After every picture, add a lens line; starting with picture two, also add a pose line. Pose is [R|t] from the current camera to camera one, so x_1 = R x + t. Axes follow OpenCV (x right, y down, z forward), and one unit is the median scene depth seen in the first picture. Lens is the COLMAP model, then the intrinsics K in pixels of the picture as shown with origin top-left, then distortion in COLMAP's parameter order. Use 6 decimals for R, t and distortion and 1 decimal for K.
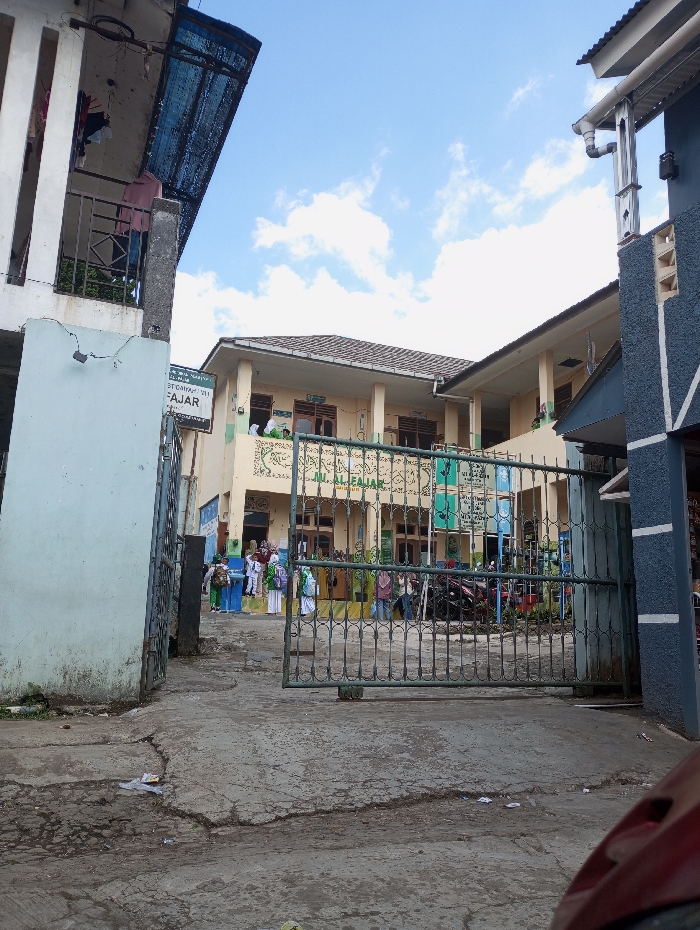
lens RADIAL K [[753.1, 0, 350.0], [0, 753.1, 465.0], [0, 0, 1]] dist [0.061627, -0.093003]
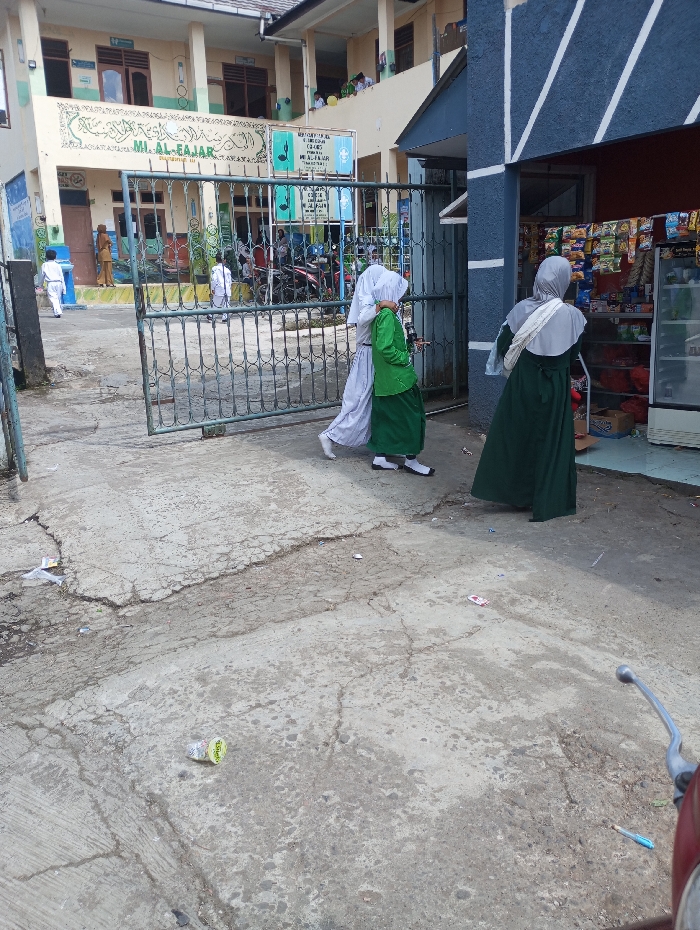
lens RADIAL K [[753.1, 0, 350.0], [0, 753.1, 465.0], [0, 0, 1]] dist [0.061627, -0.093003]
pose [[0.977192, -0.111592, 0.180675, -0.009585], [0.022324, 0.900068, 0.435178, -0.124378], [-0.211182, -0.421219, 0.882030, -0.011246]]
